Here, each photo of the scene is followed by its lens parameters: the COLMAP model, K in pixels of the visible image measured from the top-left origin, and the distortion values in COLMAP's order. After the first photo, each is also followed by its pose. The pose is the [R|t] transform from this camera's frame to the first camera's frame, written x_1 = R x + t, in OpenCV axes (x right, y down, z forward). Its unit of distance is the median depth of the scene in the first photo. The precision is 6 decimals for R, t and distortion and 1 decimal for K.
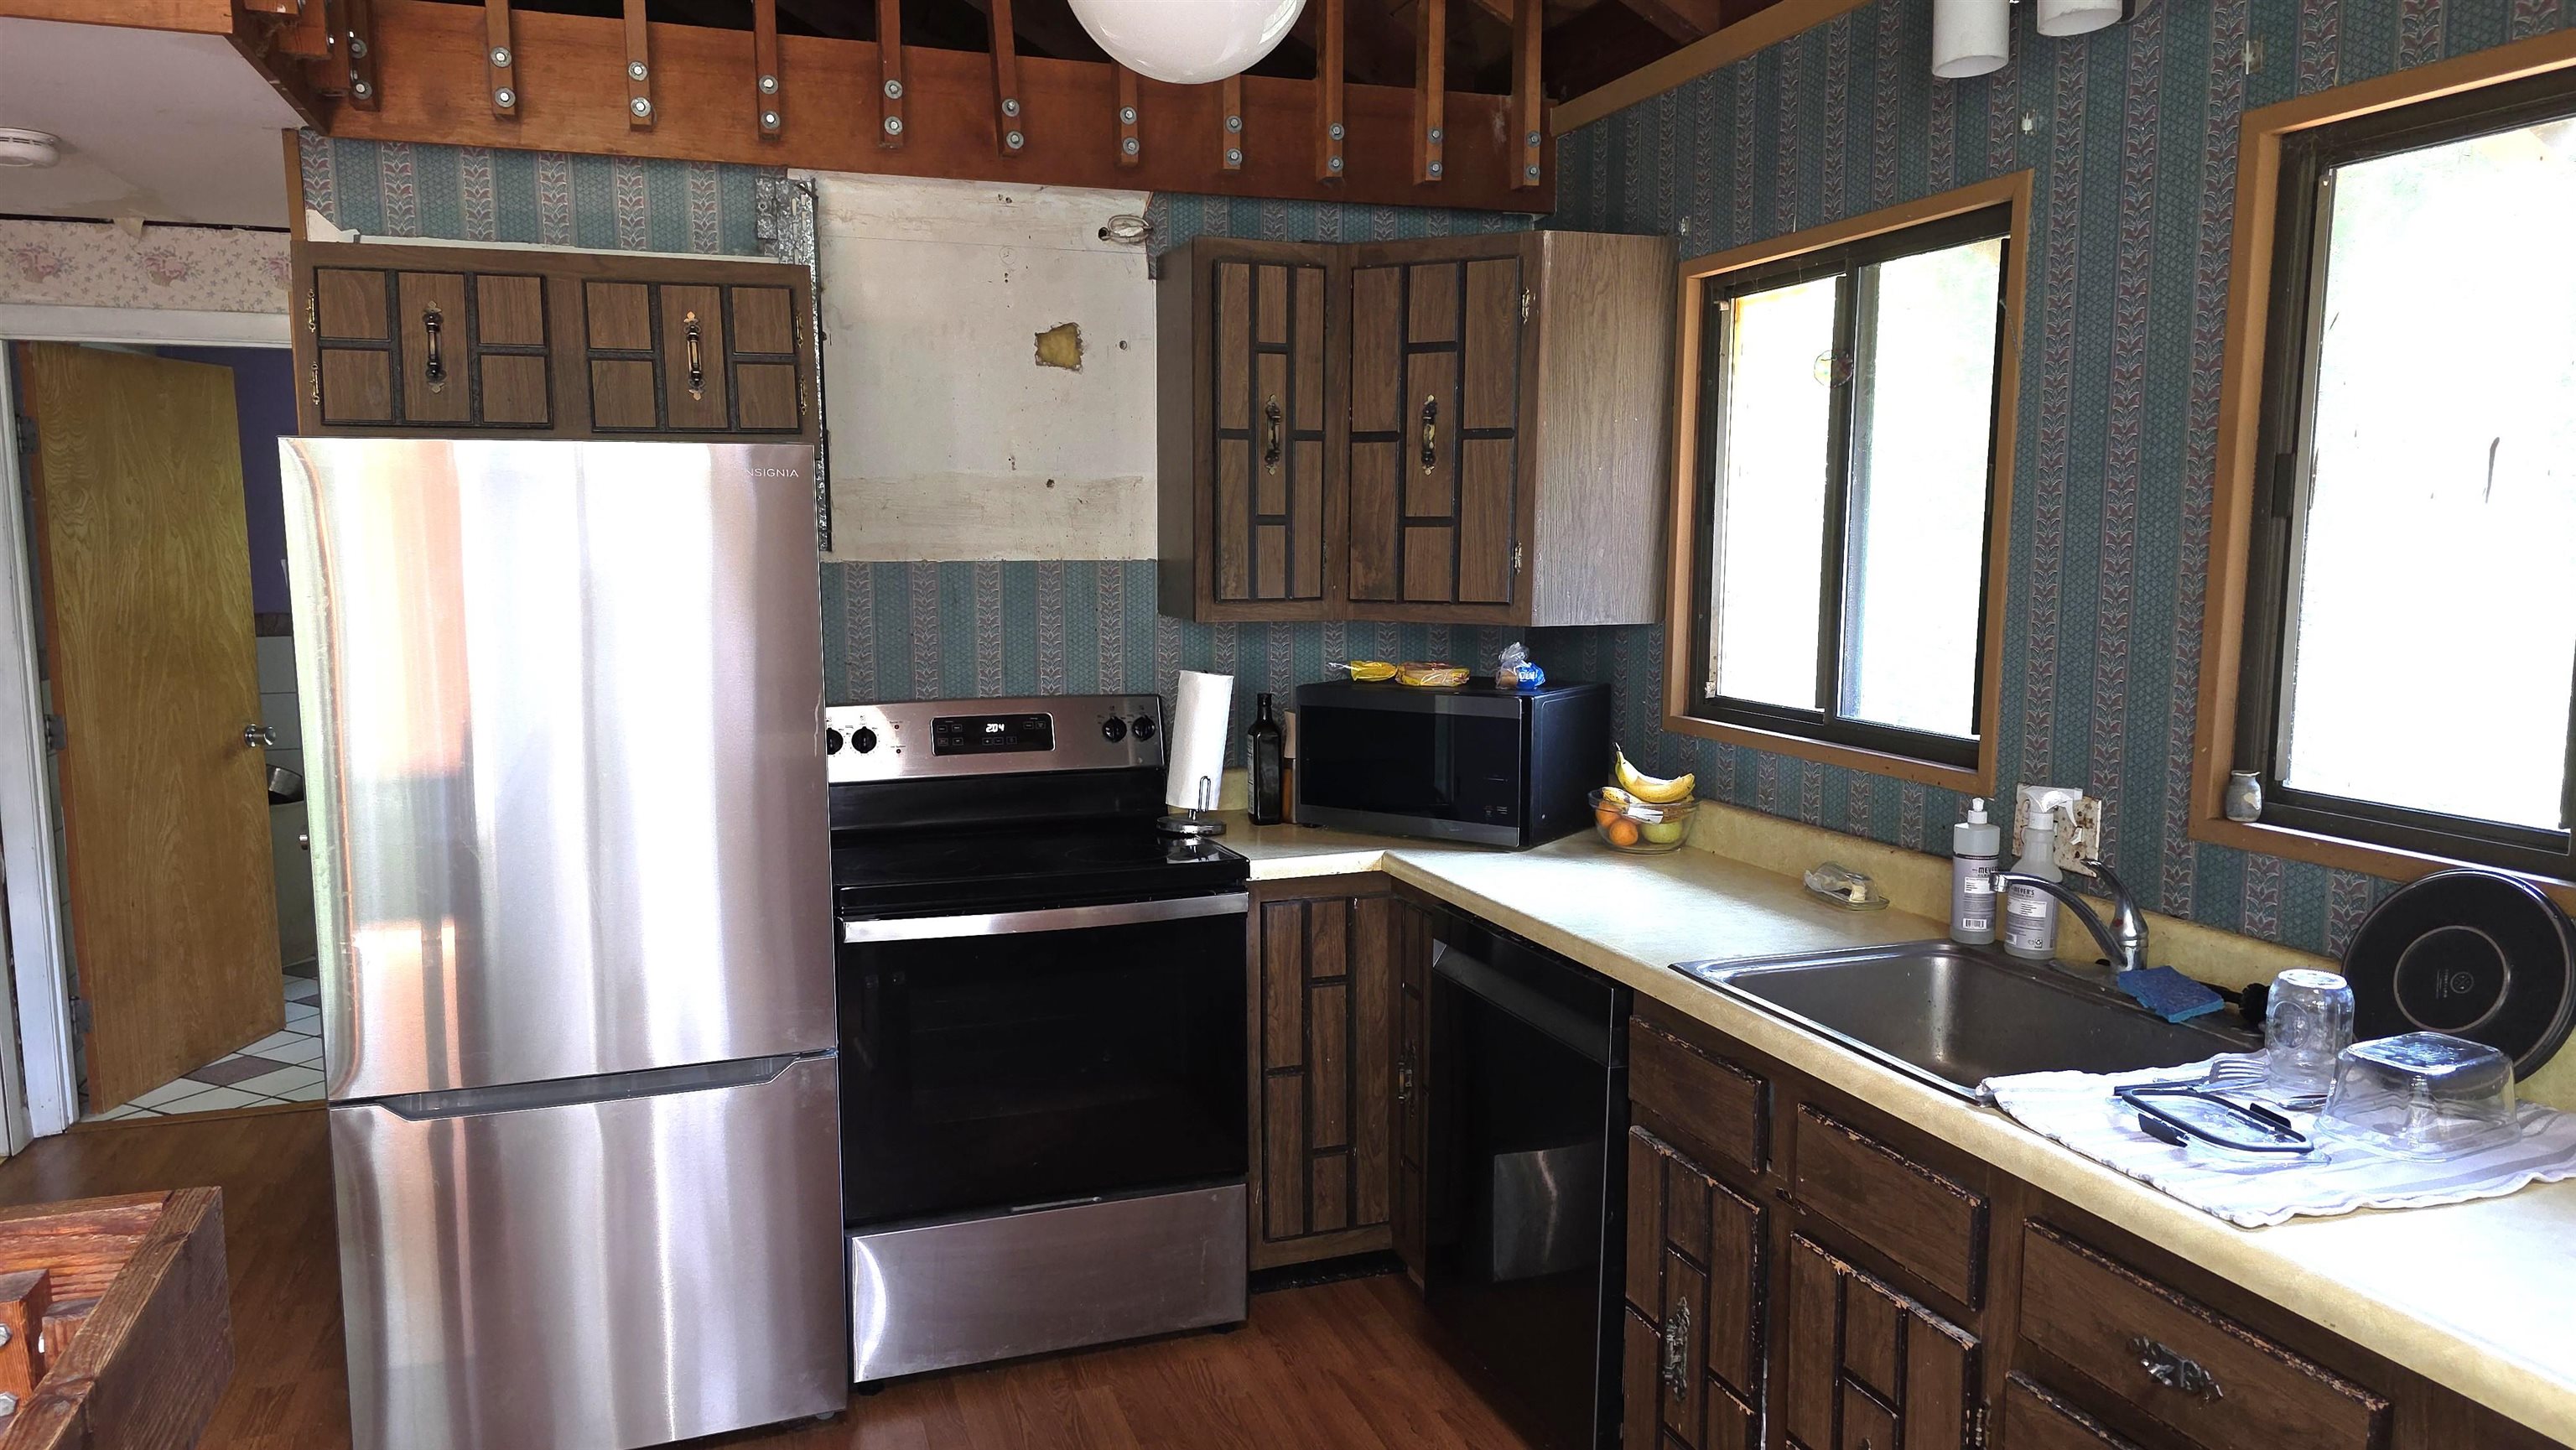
lens RADIAL K [[1678.1, 0, 1266.1], [0, 1678.1, 743.8], [0, 0, 1]] dist [0.057585, -0.043965]
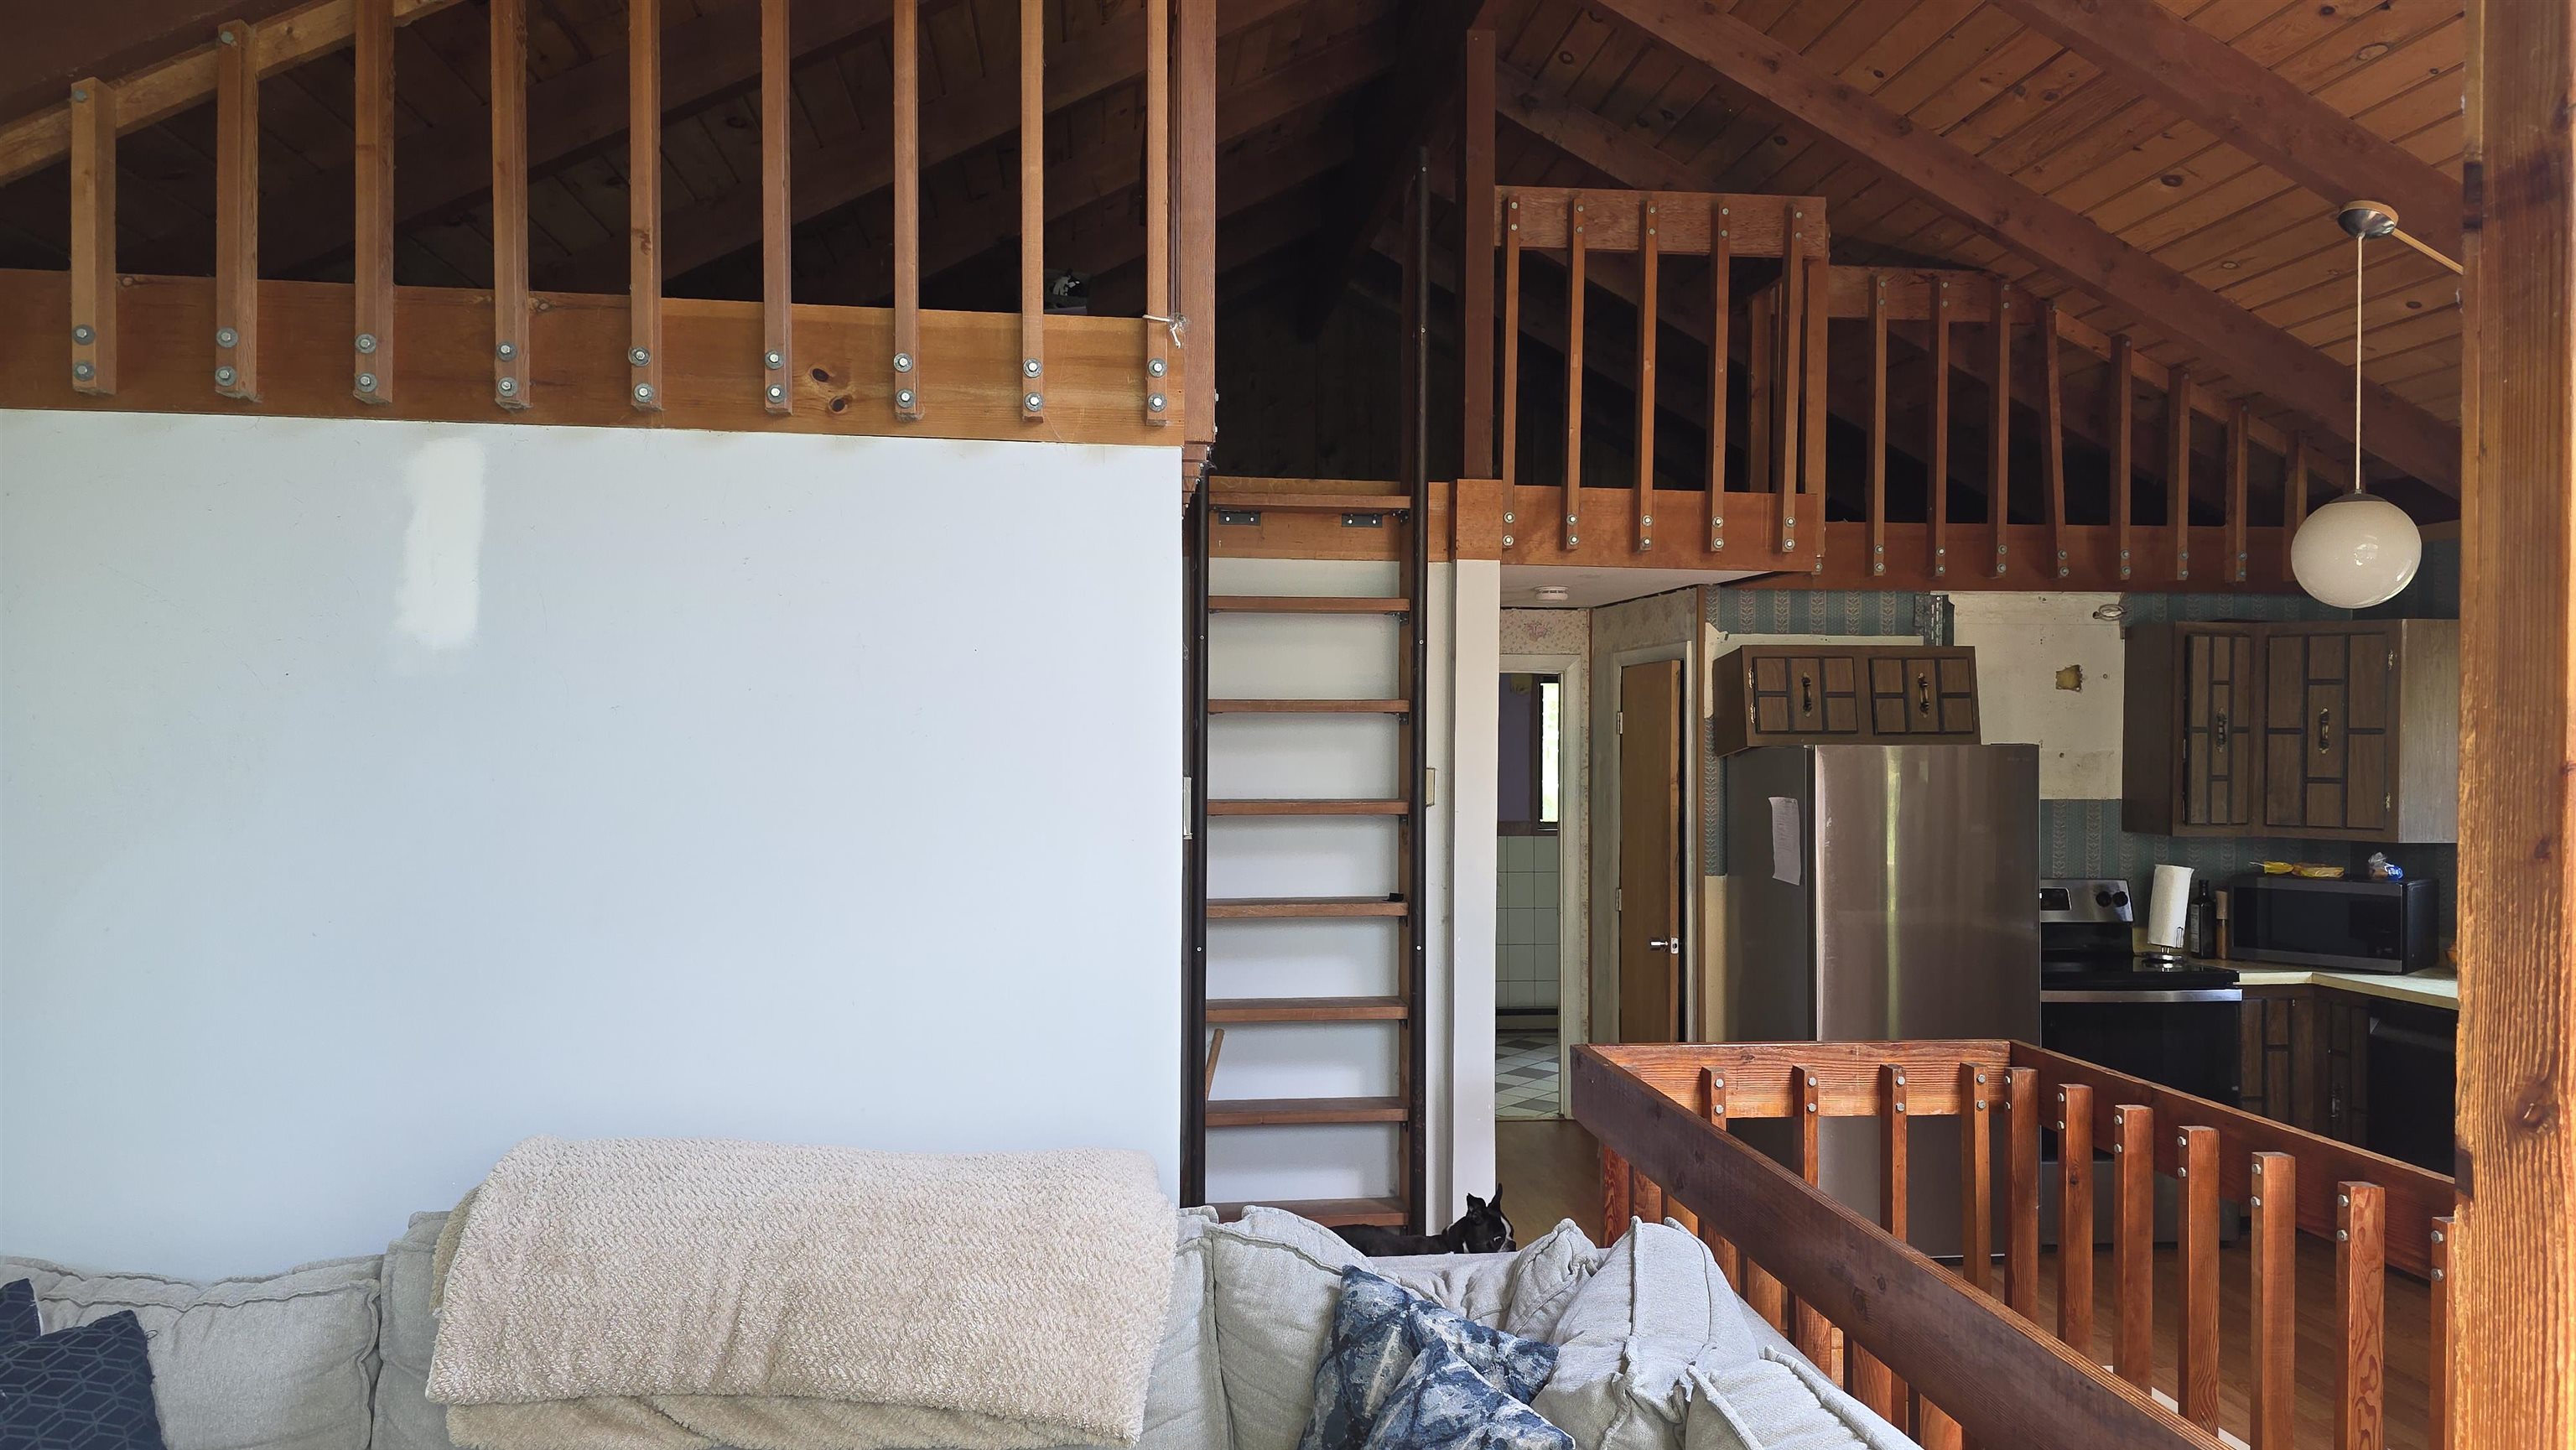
lens RADIAL K [[1678.1, 0, 1292.7], [0, 1678.1, 740.5], [0, 0, 1]] dist [0.057585, -0.043965]
pose [[0.978933, 0.005040, -0.204122, -0.594102], [-0.031436, 0.991496, -0.126279, 0.081953], [0.201749, 0.130036, 0.970767, -0.929572]]
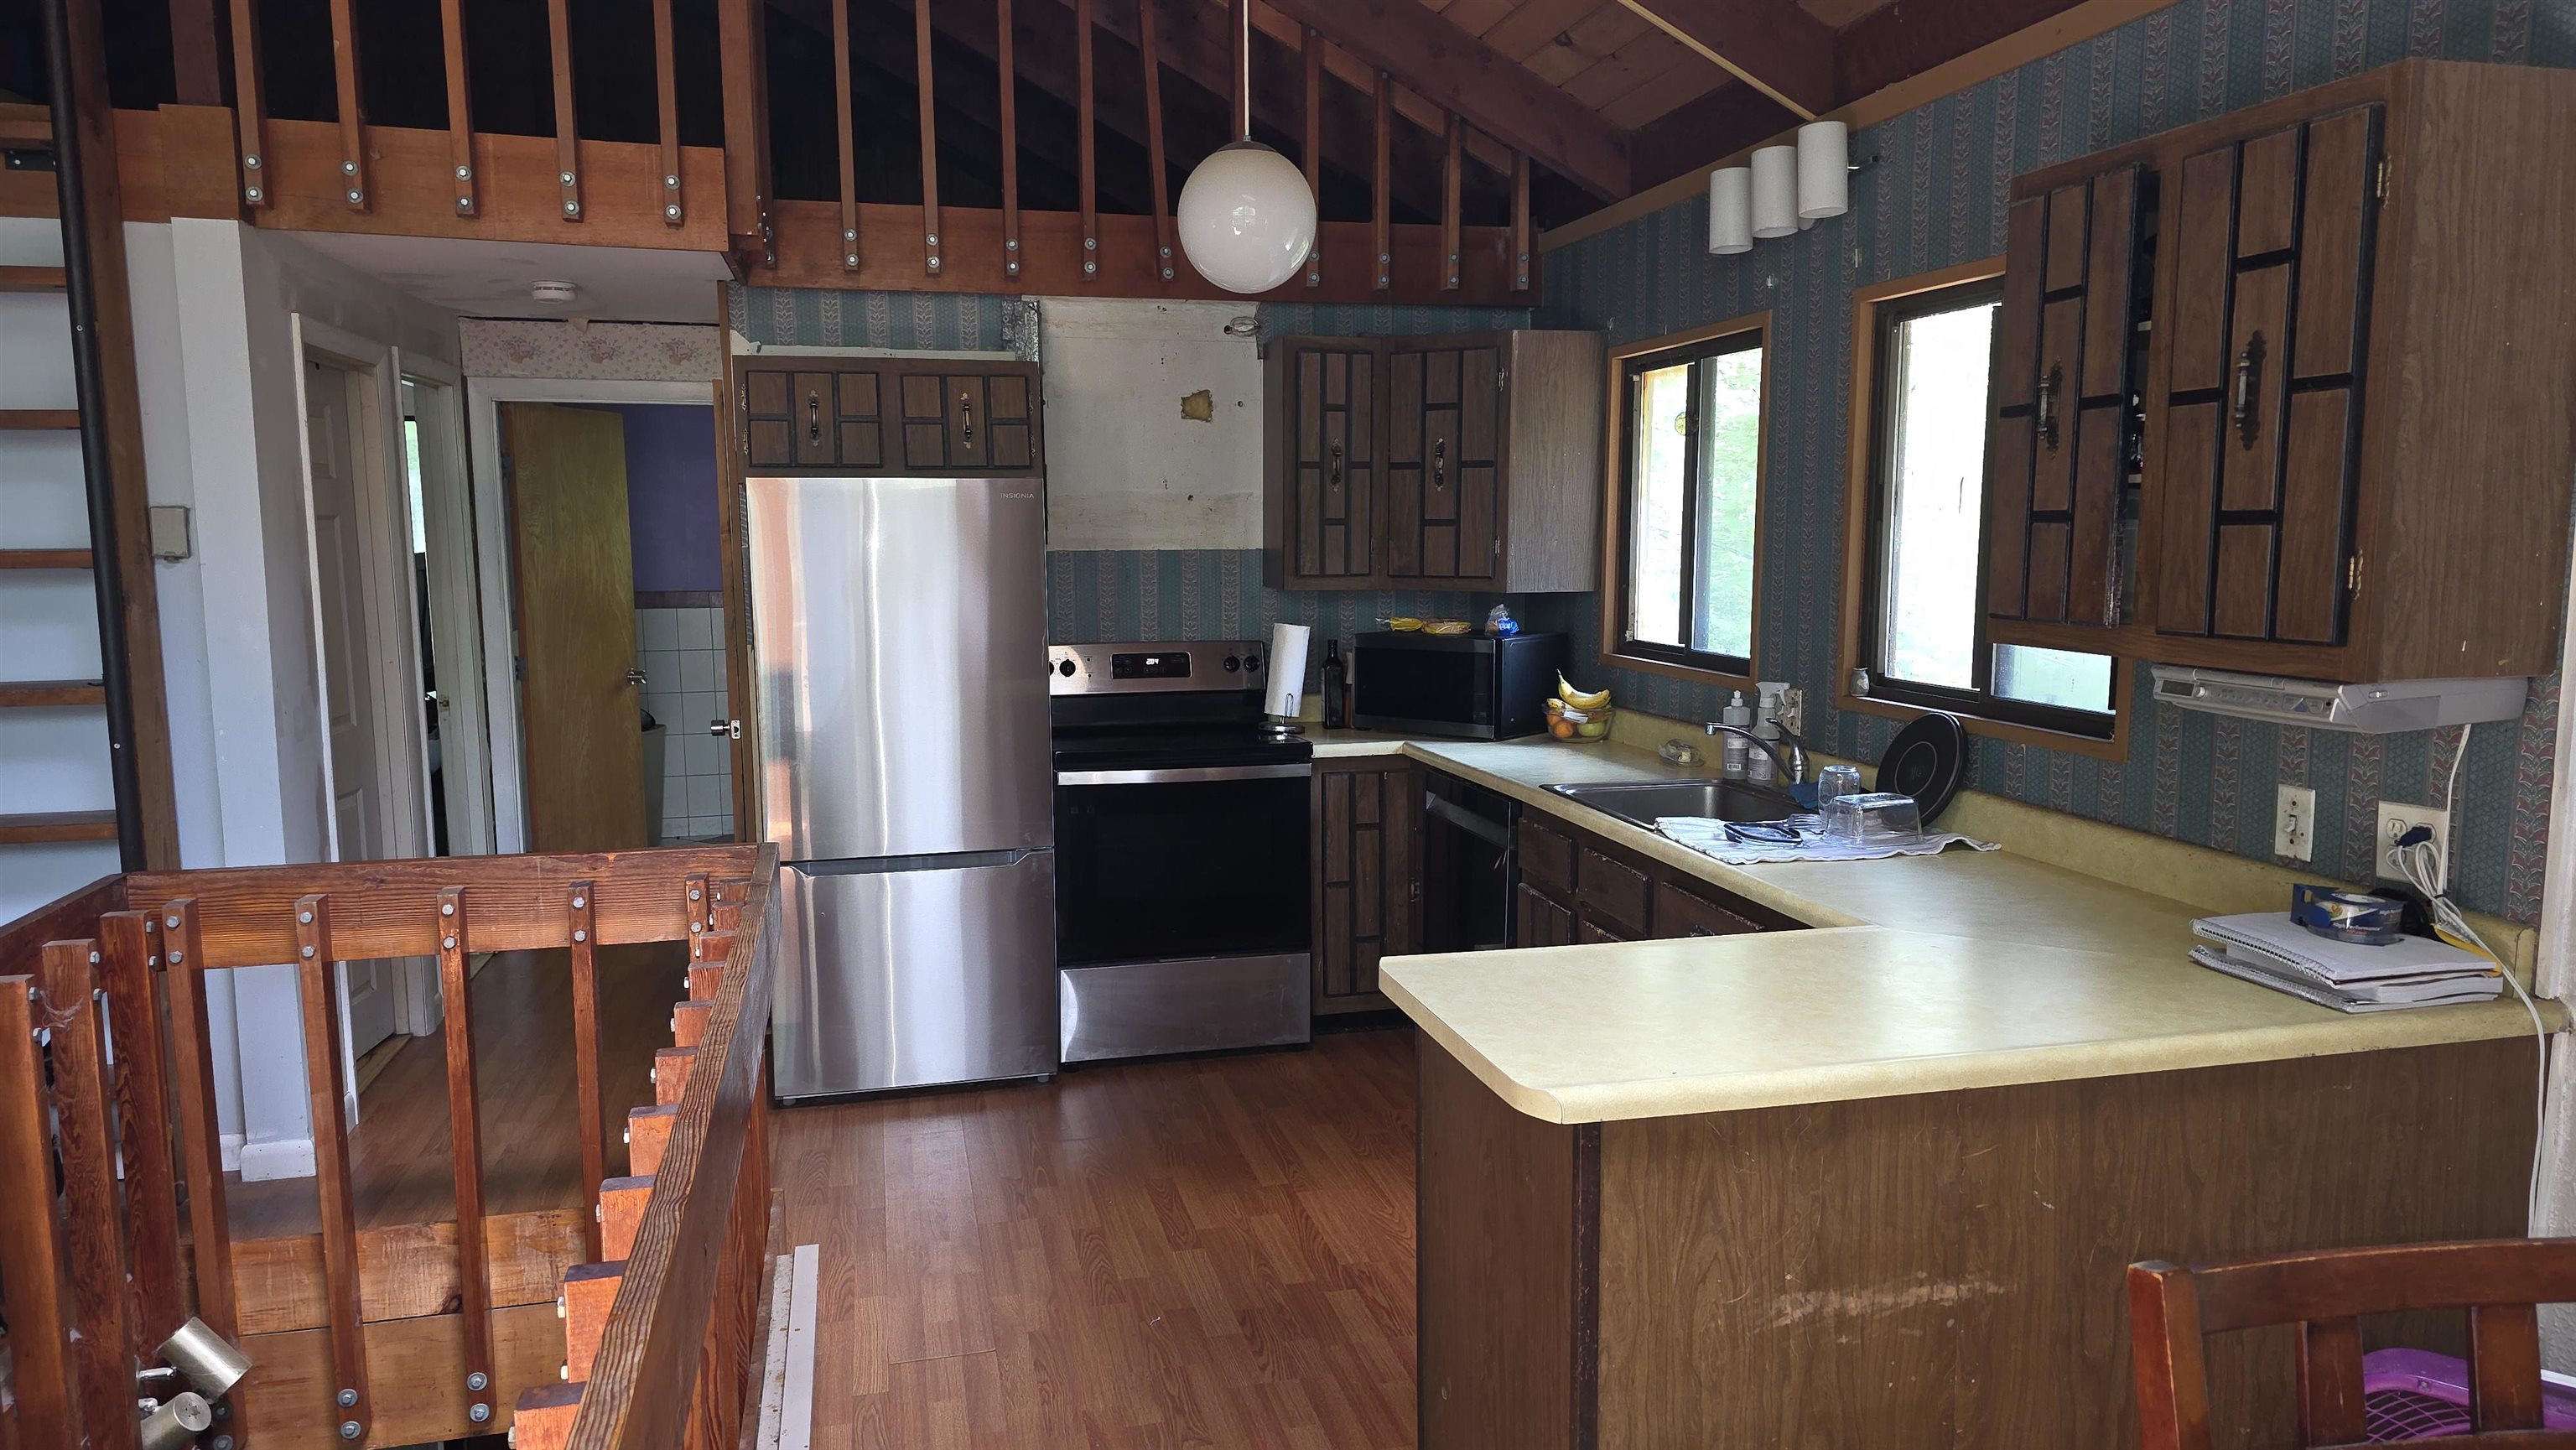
lens RADIAL K [[1678.1, 0, 1296.2], [0, 1678.1, 755.4], [0, 0, 1]] dist [0.057585, -0.043965]
pose [[0.996362, 0.009507, -0.084688, 0.100718], [-0.008776, 0.999921, 0.008997, 0.064058], [0.084767, -0.008221, 0.996367, -0.514186]]
